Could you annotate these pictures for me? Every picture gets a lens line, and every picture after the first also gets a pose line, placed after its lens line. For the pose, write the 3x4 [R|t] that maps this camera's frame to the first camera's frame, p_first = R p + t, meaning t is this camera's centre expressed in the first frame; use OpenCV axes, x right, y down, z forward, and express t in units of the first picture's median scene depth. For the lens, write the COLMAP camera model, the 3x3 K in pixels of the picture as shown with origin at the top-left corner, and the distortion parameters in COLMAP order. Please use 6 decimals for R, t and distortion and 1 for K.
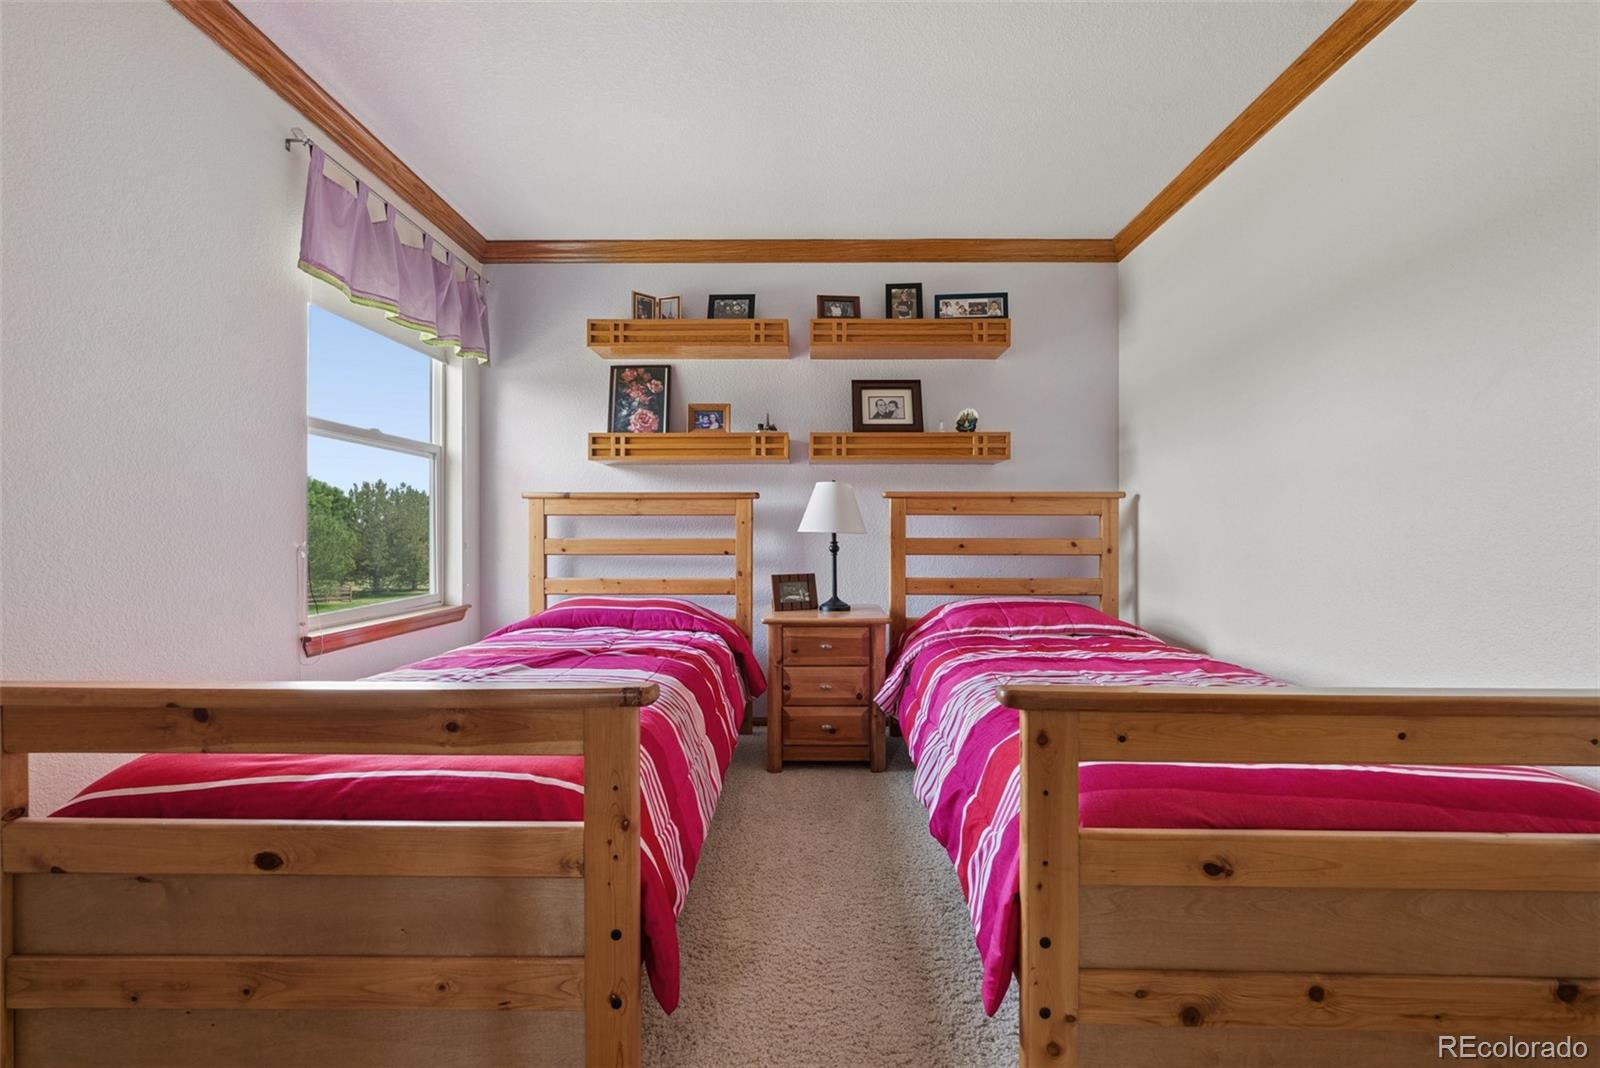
lens RADIAL K [[607.9, 0, 801.0], [0, 607.9, 530.9], [0, 0, 1]] dist [-0.003213, -0.000112]
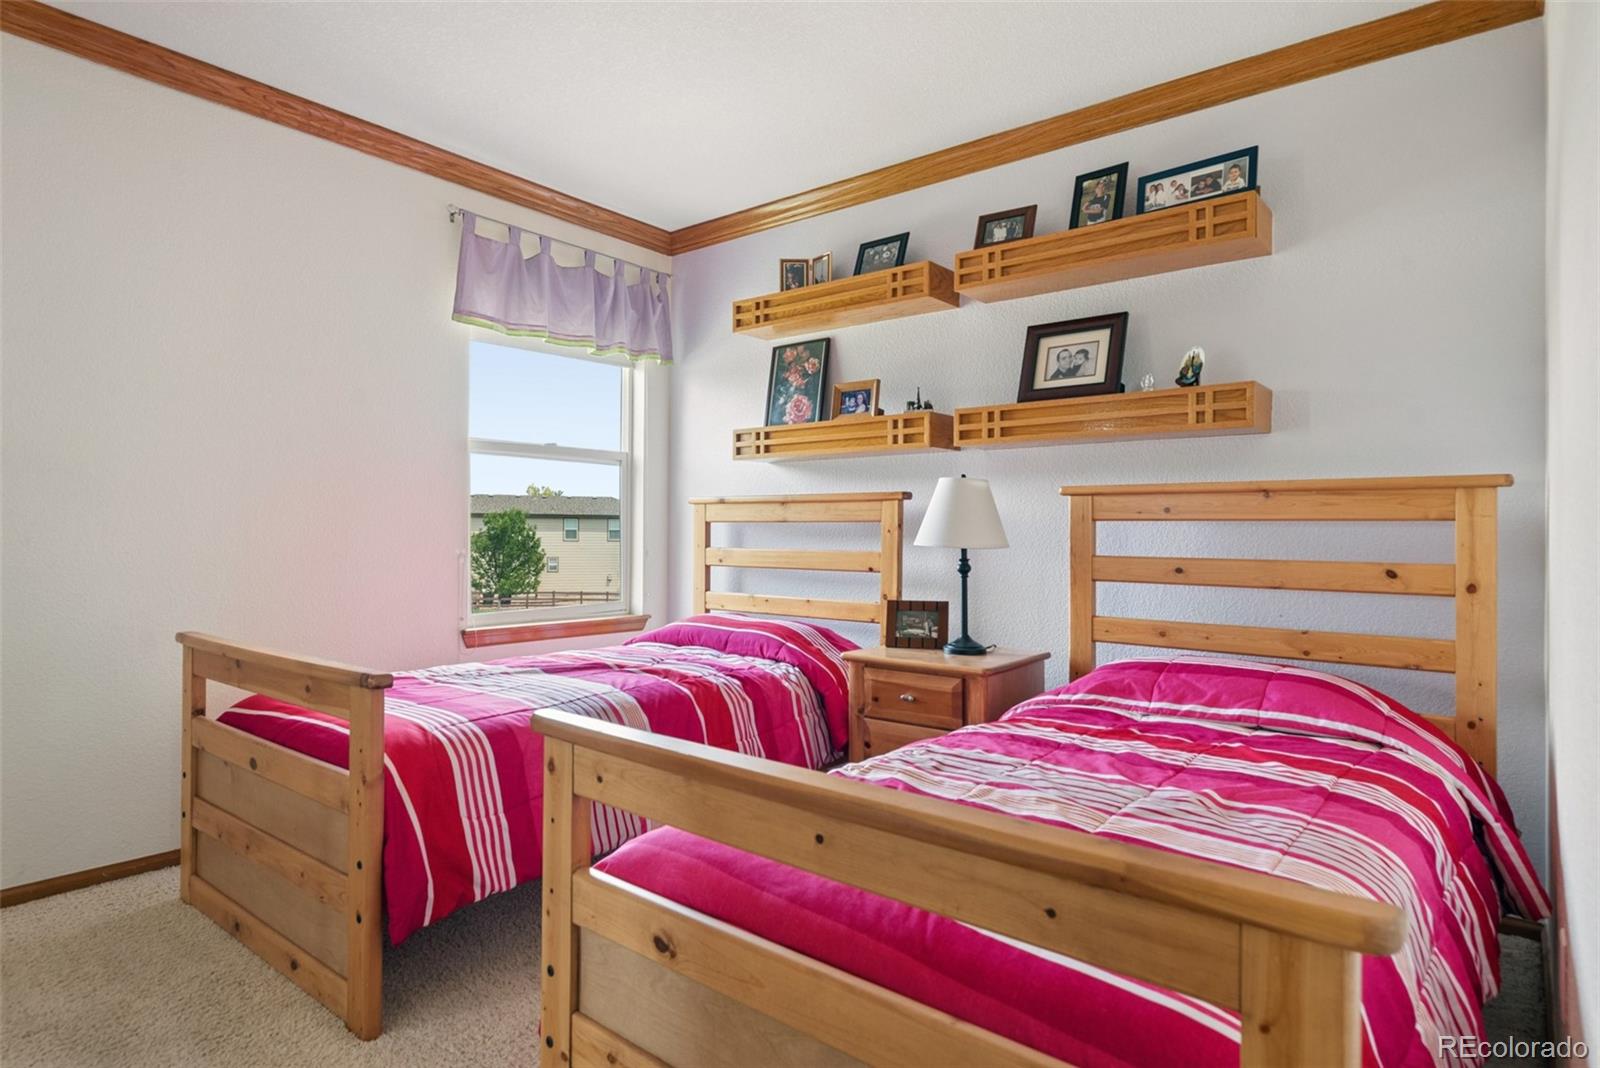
lens RADIAL K [[913.1, 0, 801.3], [0, 913.1, 520.1], [0, 0, 1]] dist [0.004319, -0.000873]
pose [[0.773807, -0.003205, -0.633414, 0.556009], [-0.003104, 0.999956, -0.008852, -0.017060], [0.633414, 0.008815, 0.773763, 0.029826]]
